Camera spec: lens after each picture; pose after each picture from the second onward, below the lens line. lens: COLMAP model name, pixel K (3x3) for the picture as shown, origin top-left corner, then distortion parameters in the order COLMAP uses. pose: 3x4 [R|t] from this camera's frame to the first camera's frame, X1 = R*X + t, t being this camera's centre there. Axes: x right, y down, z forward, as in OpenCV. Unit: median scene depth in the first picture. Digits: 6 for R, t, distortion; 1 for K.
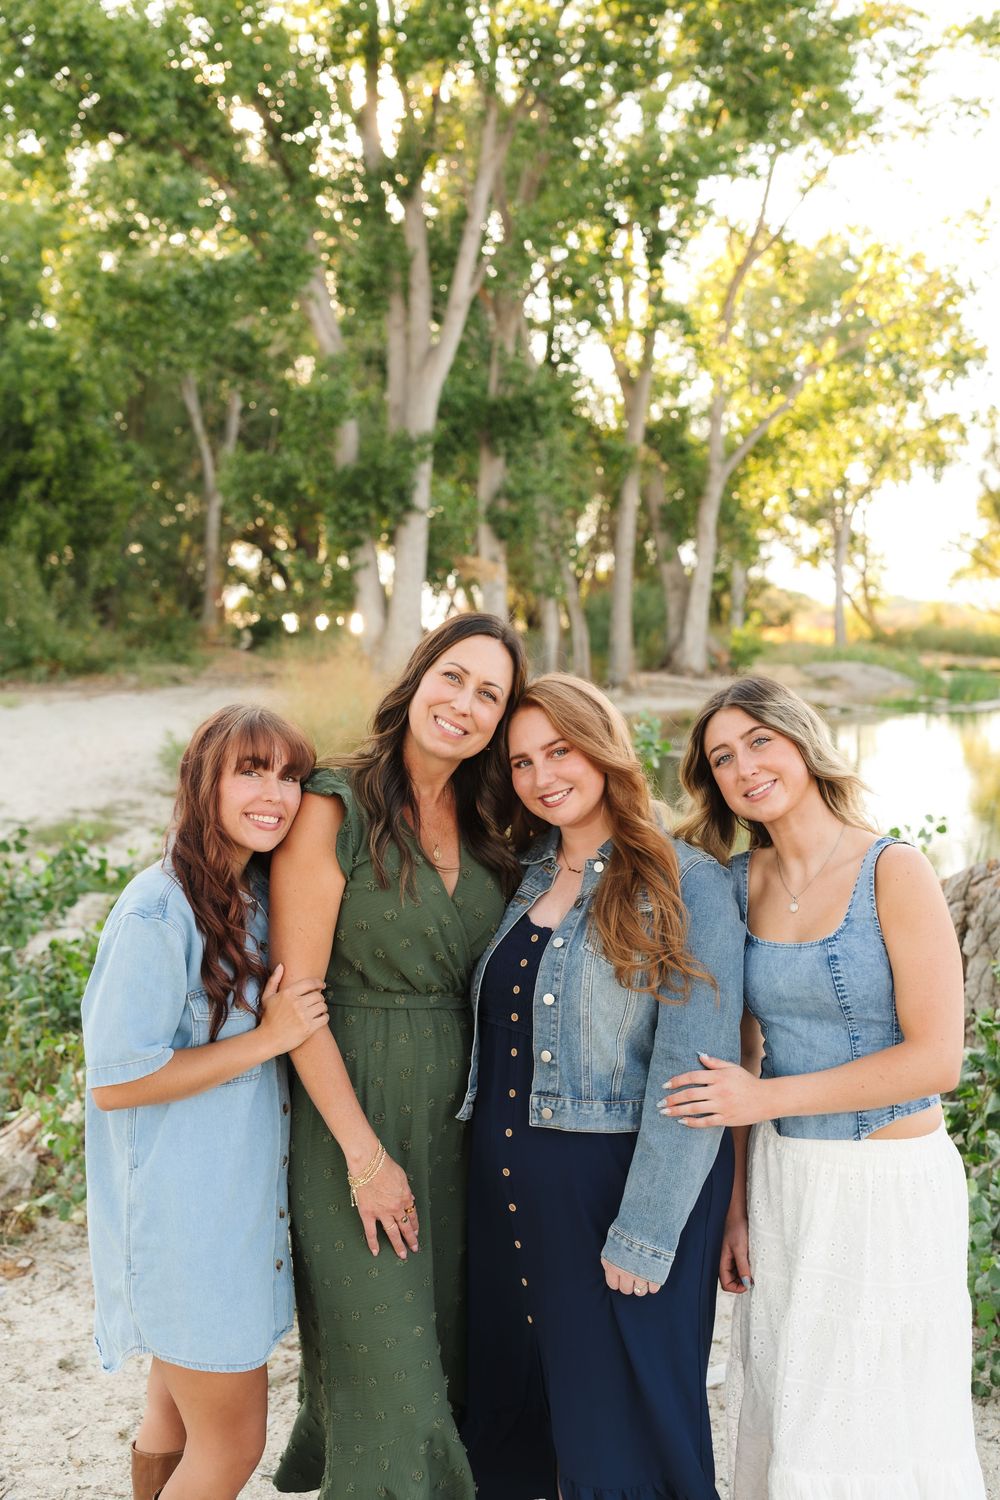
lens RADIAL K [[1554.9, 0, 499.4], [0, 1554.9, 742.1], [0, 0, 1]] dist [-0.019328, 0.000000]
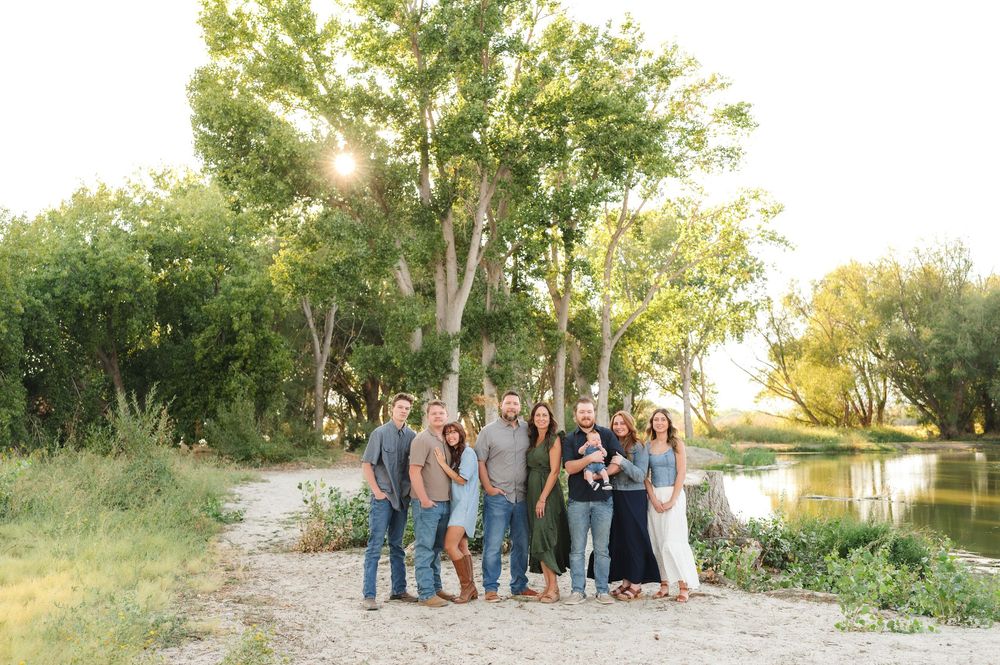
lens RADIAL K [[1036.6, 0, 503.4], [0, 1036.6, 331.4], [0, 0, 1]] dist [-0.019328, 0.000000]
pose [[0.999154, -0.030513, 0.027562, -0.017709], [0.034904, 0.983727, -0.176247, 0.024205], [-0.021736, 0.177060, 0.983960, -0.217508]]
